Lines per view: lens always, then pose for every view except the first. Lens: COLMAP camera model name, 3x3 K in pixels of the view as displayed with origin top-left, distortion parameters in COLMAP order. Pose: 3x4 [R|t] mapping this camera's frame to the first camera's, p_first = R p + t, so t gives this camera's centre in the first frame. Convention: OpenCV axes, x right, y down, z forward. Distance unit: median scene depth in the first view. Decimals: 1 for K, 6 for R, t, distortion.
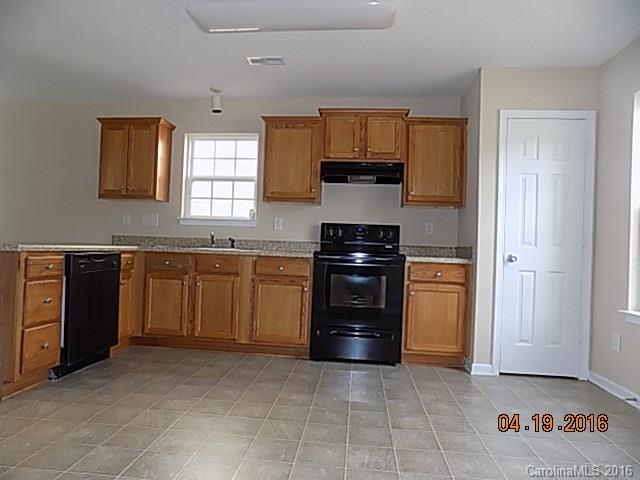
lens RADIAL K [[428.4, 0, 320.0], [0, 428.4, 240.0], [0, 0, 1]] dist [-0.004455, -0.001160]
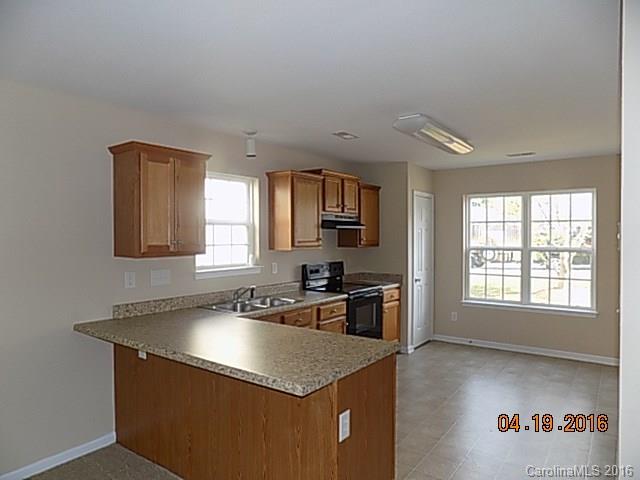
lens RADIAL K [[428.4, 0, 320.0], [0, 428.4, 240.0], [0, 0, 1]] dist [-0.004455, -0.001160]
pose [[0.504568, -0.042690, 0.862316, -0.977851], [0.001167, 0.998810, 0.048764, -0.162043], [-0.863371, -0.023599, 0.504018, 0.395912]]
